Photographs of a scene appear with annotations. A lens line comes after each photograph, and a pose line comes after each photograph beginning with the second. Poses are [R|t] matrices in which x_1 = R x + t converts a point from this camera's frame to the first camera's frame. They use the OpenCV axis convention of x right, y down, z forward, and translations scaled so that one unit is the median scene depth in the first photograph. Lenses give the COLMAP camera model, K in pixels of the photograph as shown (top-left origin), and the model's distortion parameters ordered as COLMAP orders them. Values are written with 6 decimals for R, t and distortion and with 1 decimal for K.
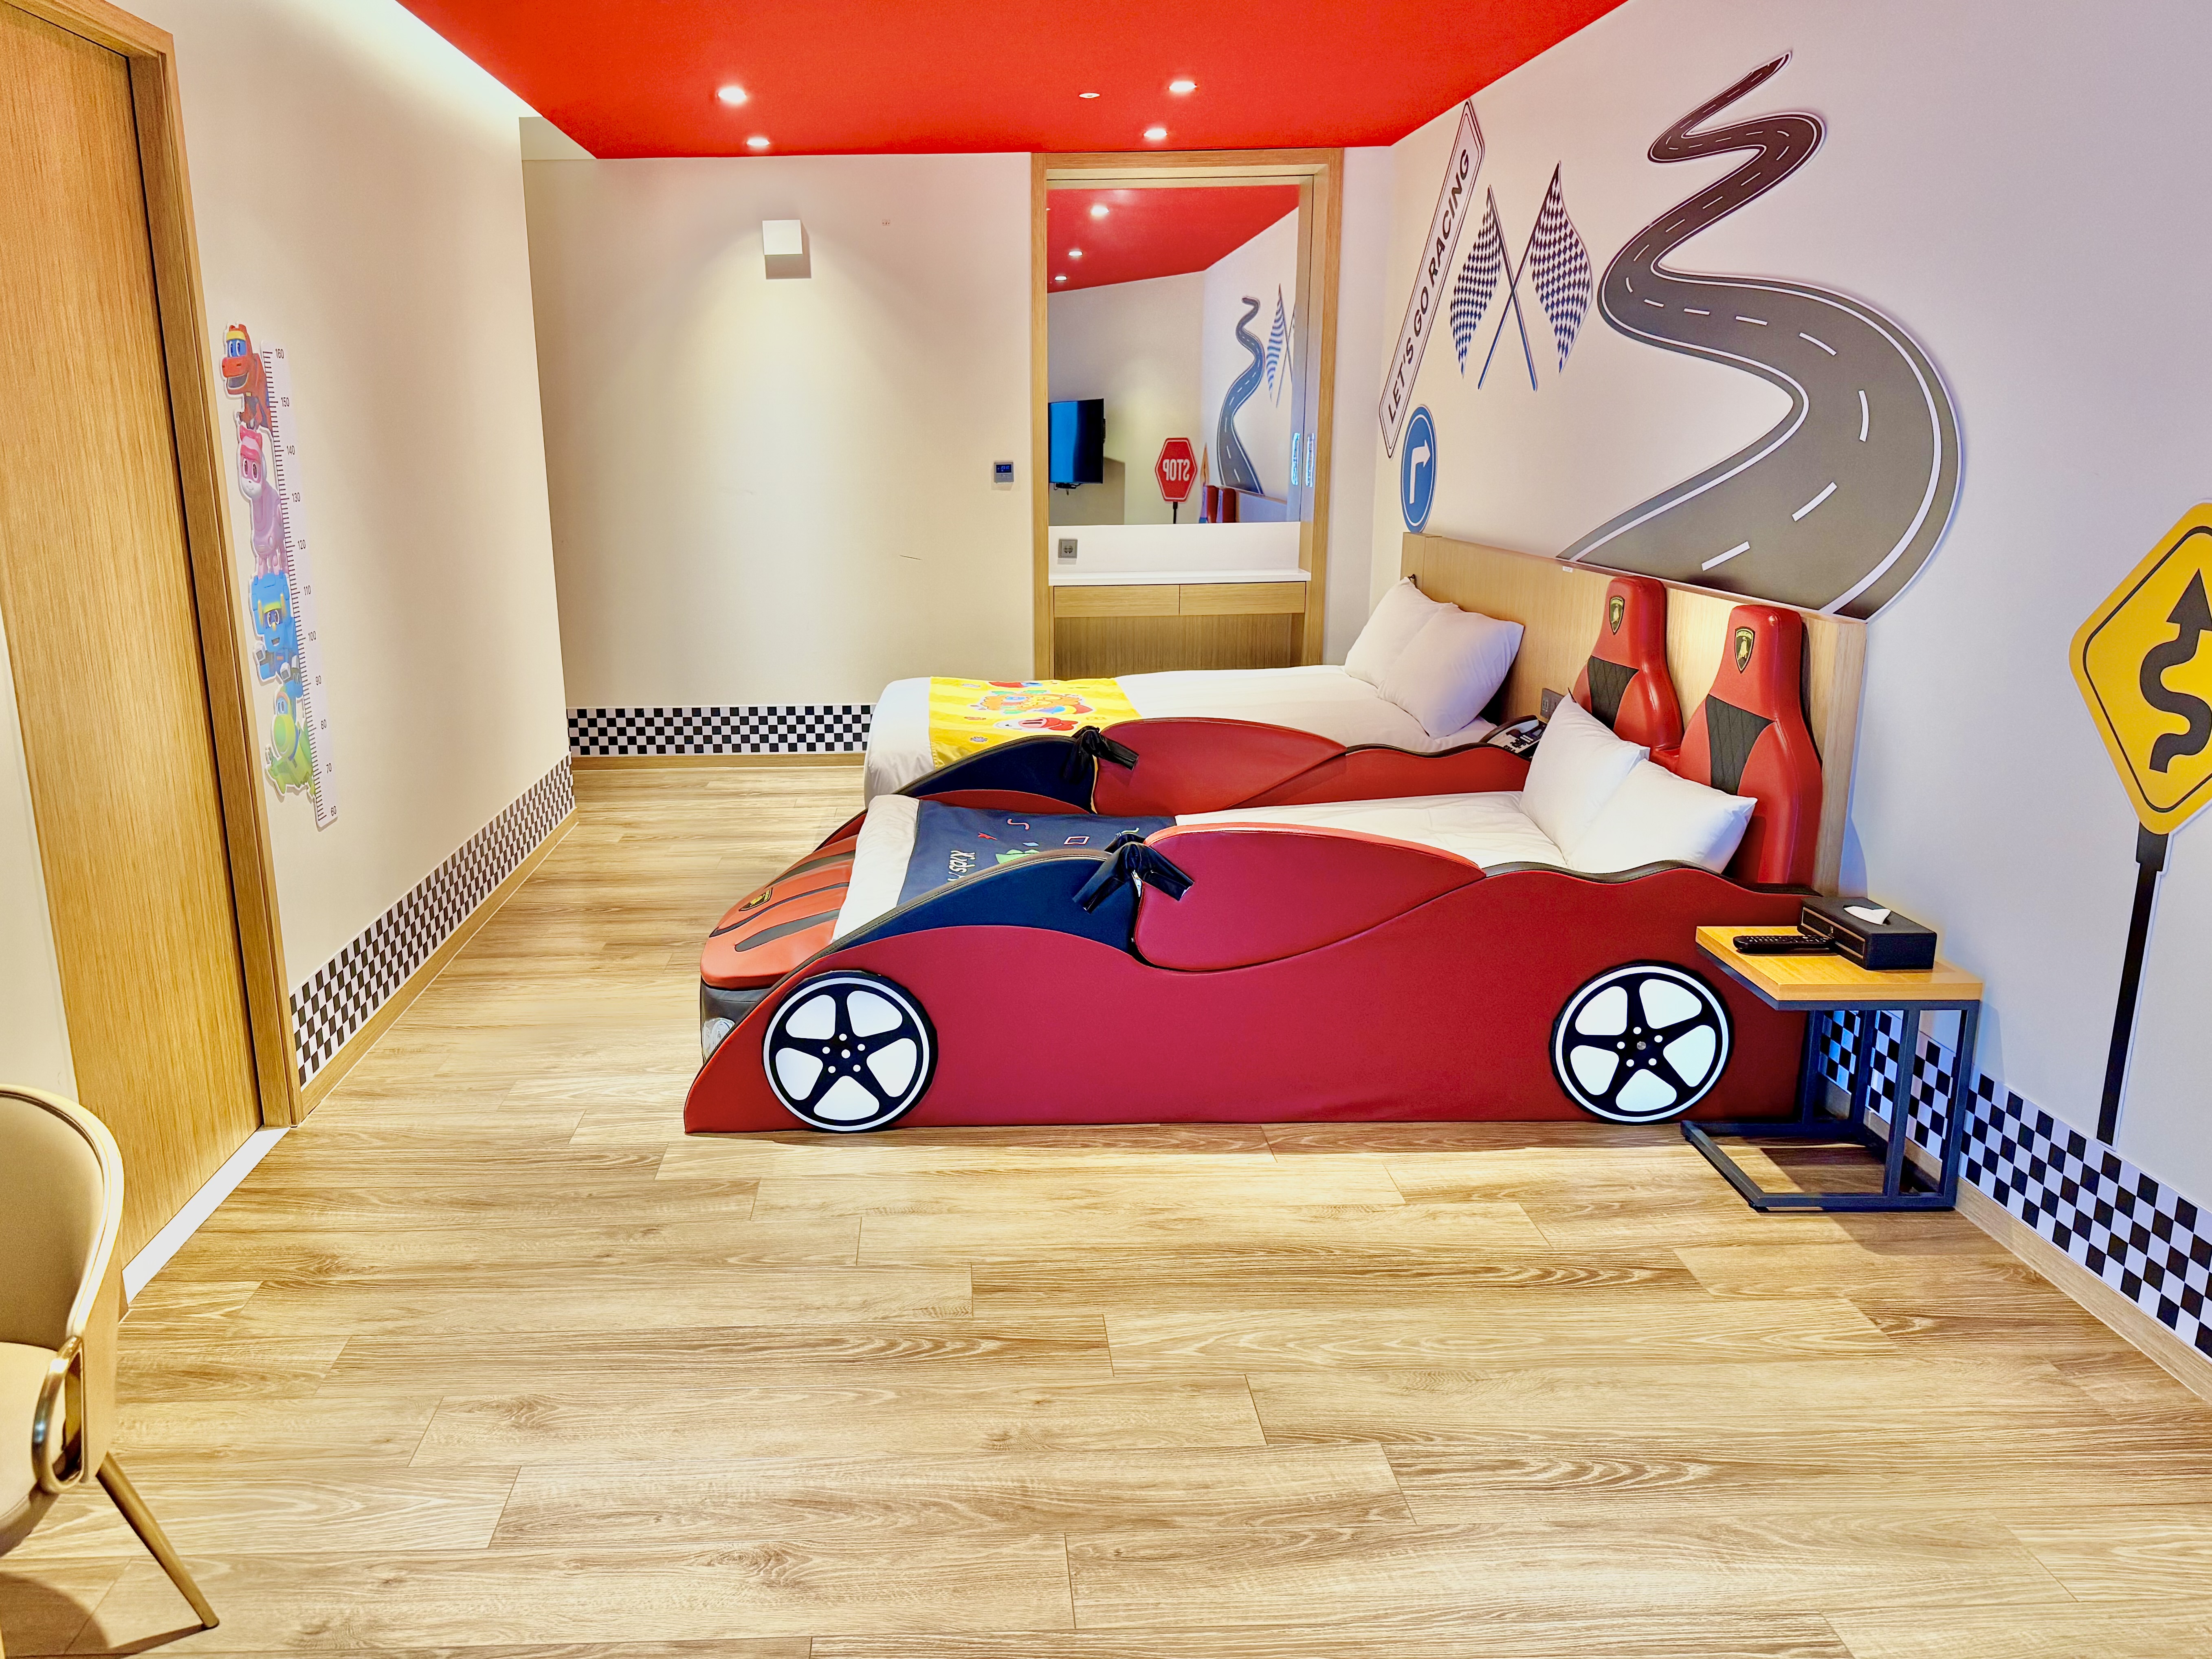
lens RADIAL K [[1608.3, 0, 1061.0], [0, 1608.3, 831.2], [0, 0, 1]] dist [0.160491, -0.240675]
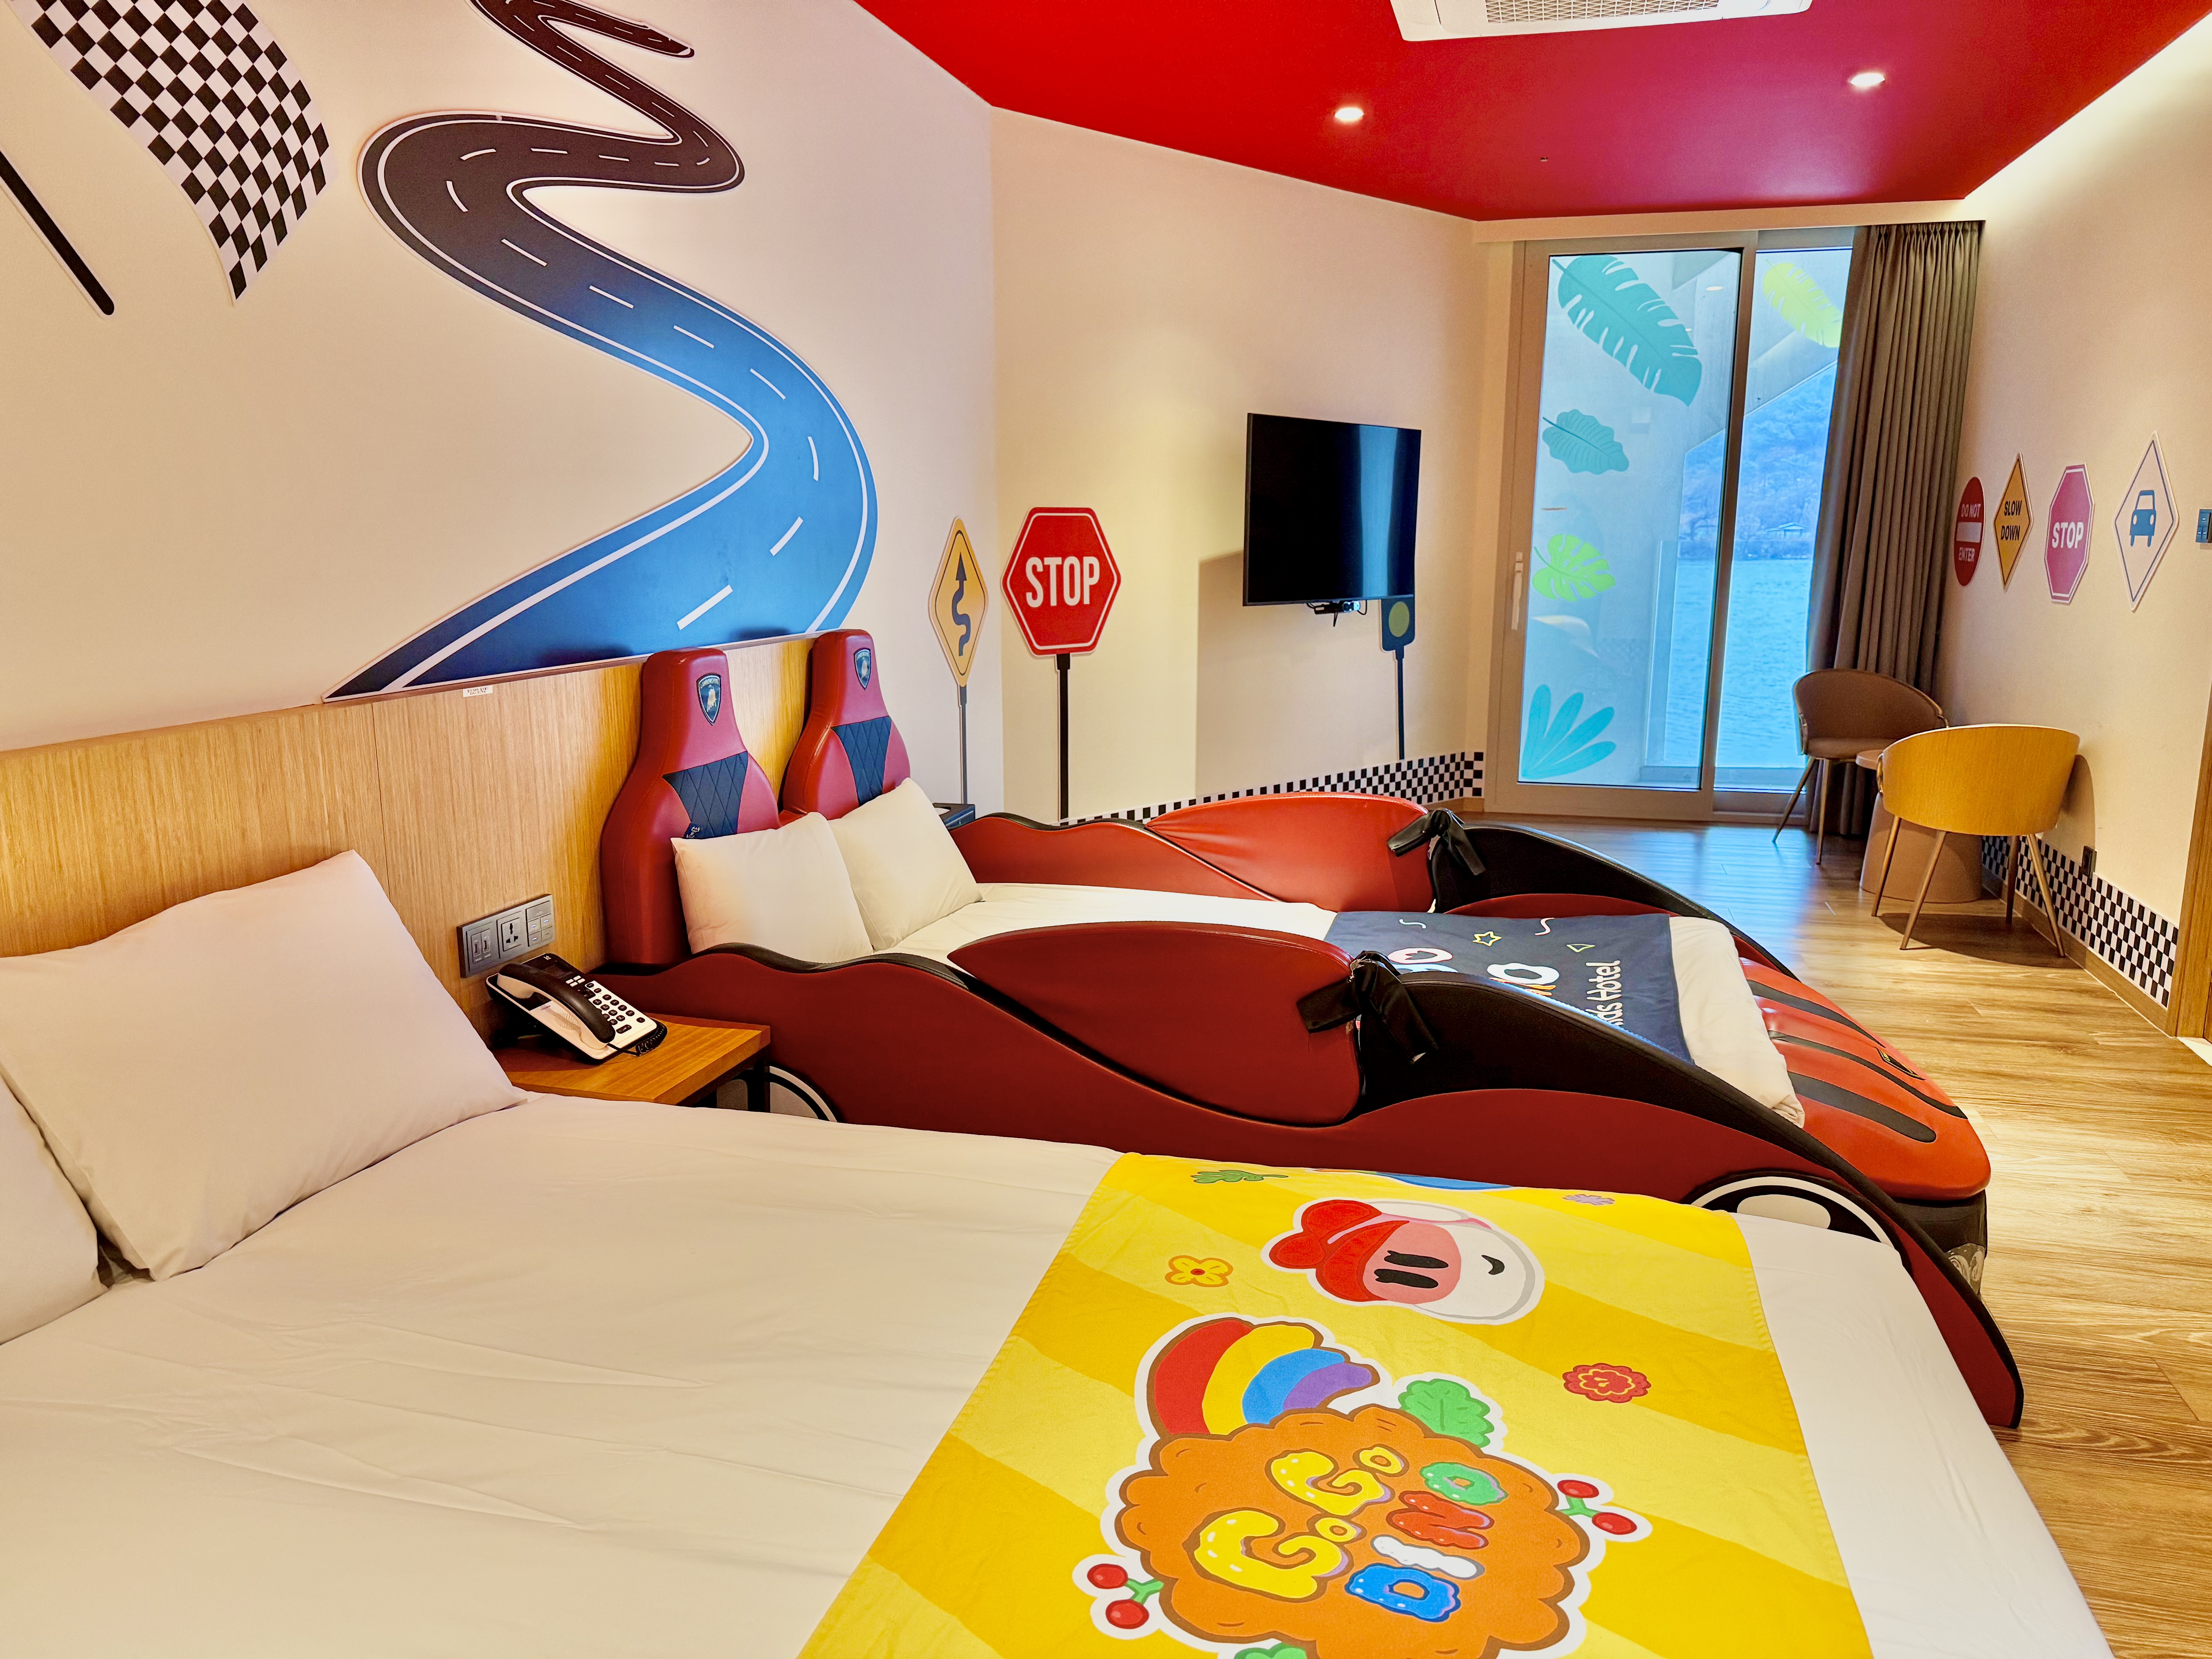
lens RADIAL K [[1618.7, 0, 1106.0], [0, 1618.7, 829.5], [0, 0, 1]] dist [0.066546, -0.051721]
pose [[-0.947584, -0.057267, 0.314332, -0.082531], [0.077092, 0.913759, 0.398875, -0.444248], [-0.310066, 0.402200, -0.861449, 1.979395]]
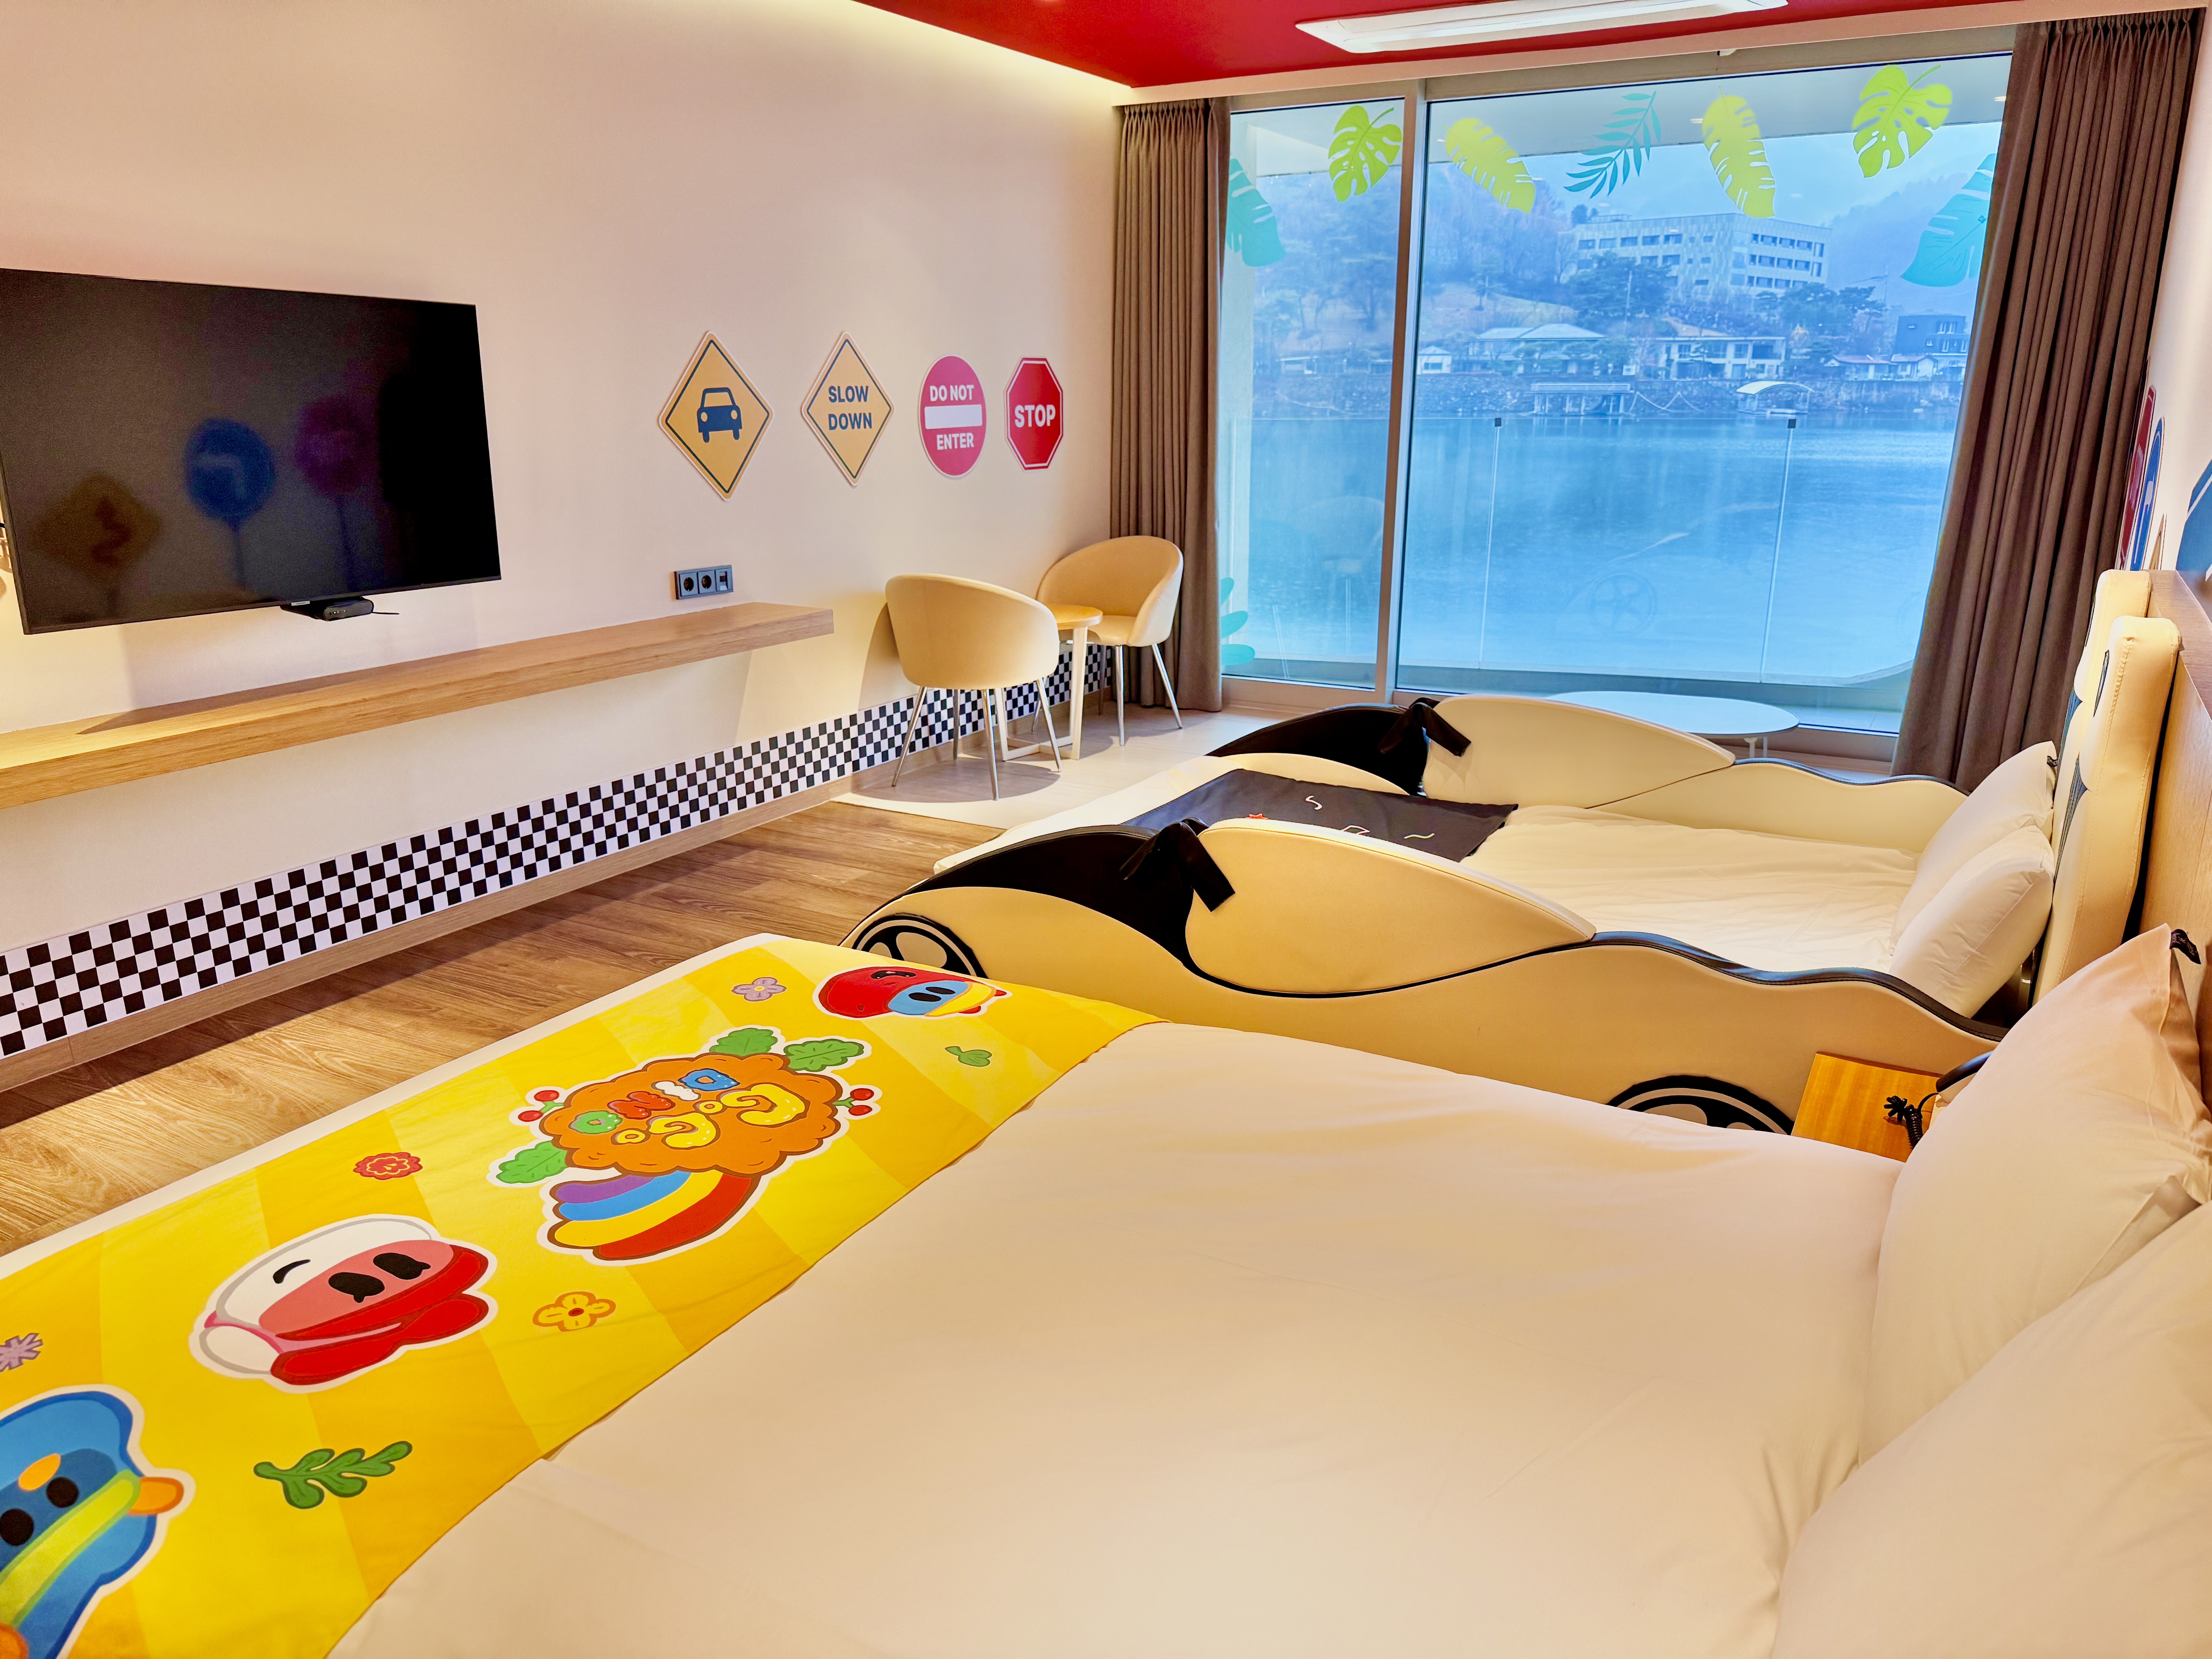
lens RADIAL K [[1608.2, 0, 1061.0], [0, 1608.2, 831.2], [0, 0, 1]] dist [0.160491, -0.240675]
pose [[0.825934, 0.157431, -0.541339, 0.398871], [-0.137224, 0.987479, 0.077811, -0.307267], [0.546811, 0.010018, 0.837196, 1.260230]]
